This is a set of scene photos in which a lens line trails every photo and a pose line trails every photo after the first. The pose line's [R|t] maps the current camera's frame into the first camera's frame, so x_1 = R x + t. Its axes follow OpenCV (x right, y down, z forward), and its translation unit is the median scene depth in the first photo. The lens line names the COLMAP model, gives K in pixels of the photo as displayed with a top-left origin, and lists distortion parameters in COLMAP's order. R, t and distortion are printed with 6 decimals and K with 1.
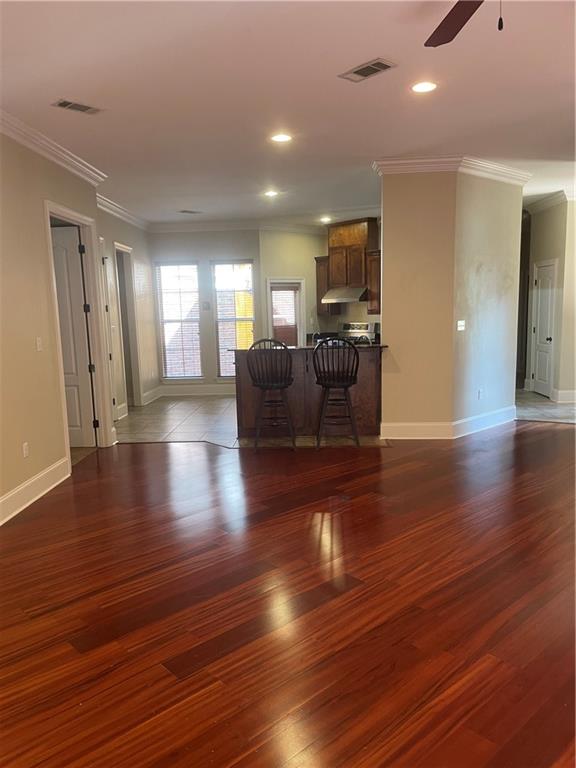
lens RADIAL K [[583.1, 0, 288.0], [0, 583.1, 384.0], [0, 0, 1]] dist [0.107724, -0.137615]
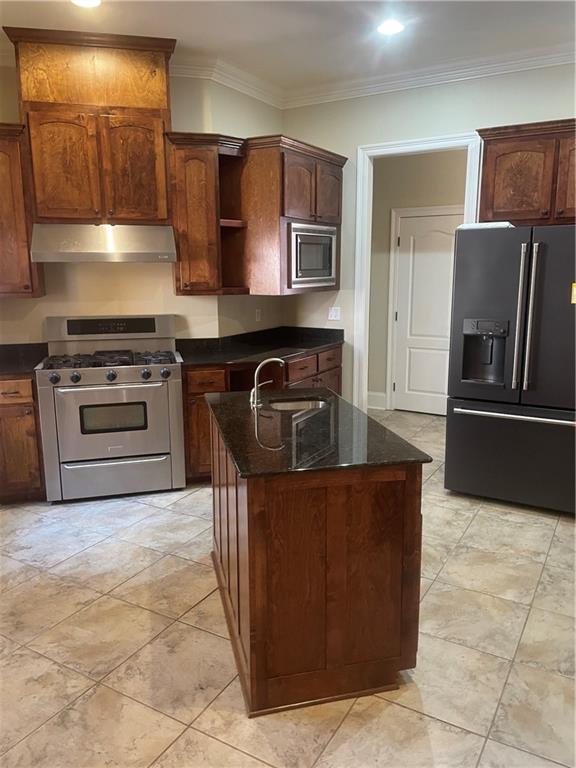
lens RADIAL K [[581.1, 0, 292.7], [0, 581.1, 385.3], [0, 0, 1]] dist [0.097015, -0.126350]
pose [[0.479388, -0.146388, 0.865308, -0.268675], [0.117409, 0.987824, 0.102070, -0.126391], [-0.869714, 0.052664, 0.490738, 1.049909]]
